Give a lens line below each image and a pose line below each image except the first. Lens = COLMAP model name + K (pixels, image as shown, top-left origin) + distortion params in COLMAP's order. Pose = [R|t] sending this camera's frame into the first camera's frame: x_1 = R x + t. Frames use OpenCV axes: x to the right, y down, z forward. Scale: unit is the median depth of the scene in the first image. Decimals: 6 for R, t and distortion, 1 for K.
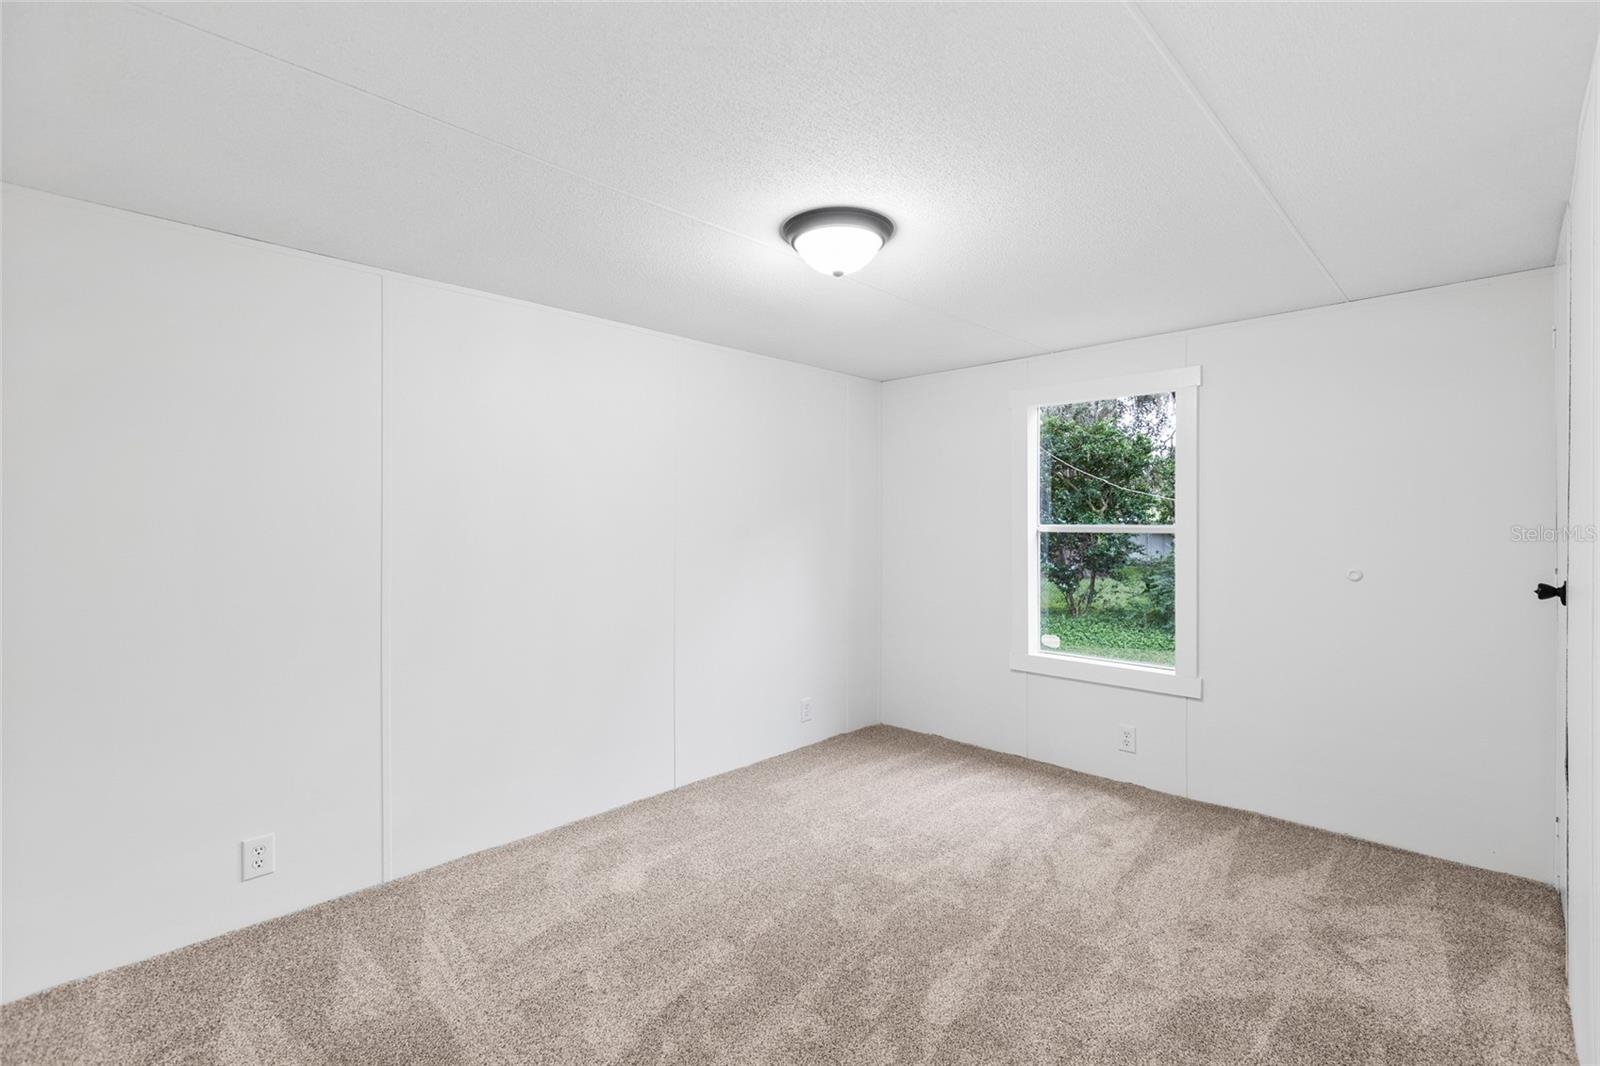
lens RADIAL K [[710.5, 0, 800.0], [0, 710.5, 533.0], [0, 0, 1]] dist [0.002842, -0.000389]
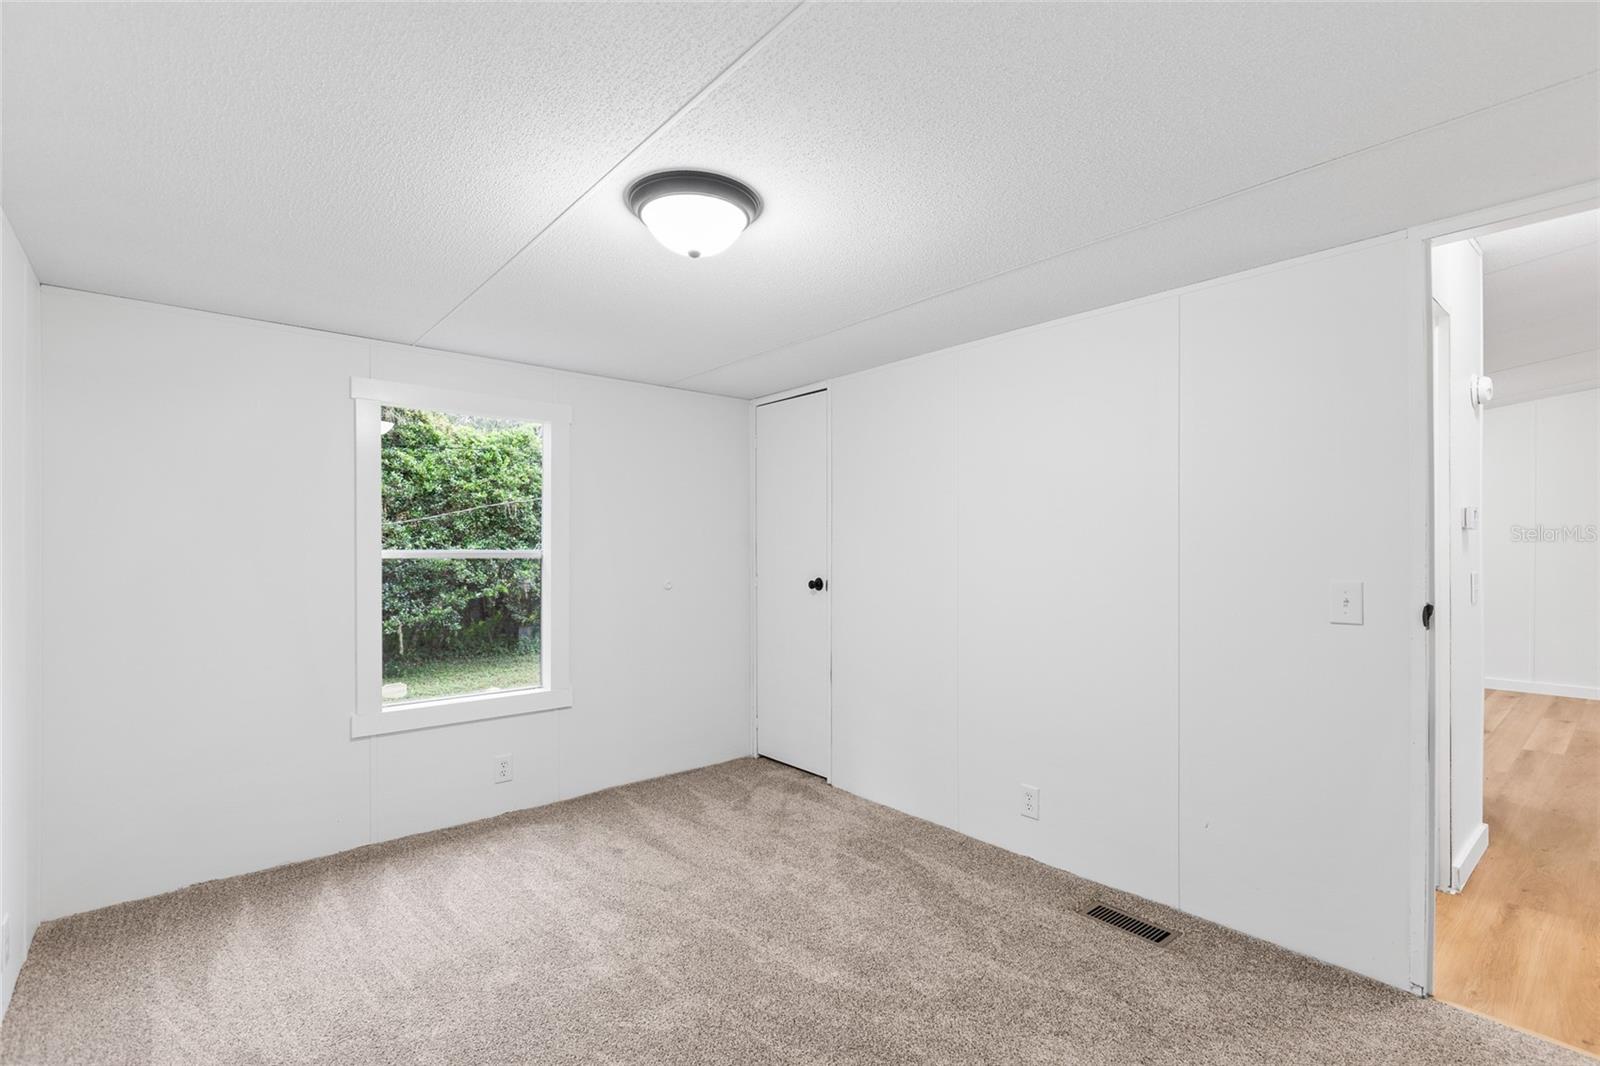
lens RADIAL K [[734.7, 0, 800.1], [0, 734.7, 551.7], [0, 0, 1]] dist [0.001885, -0.000028]
pose [[0.095770, -0.003551, 0.995397, -0.615364], [0.018930, 0.999819, 0.001746, -0.002281], [-0.995223, 0.018676, 0.095820, 0.605515]]
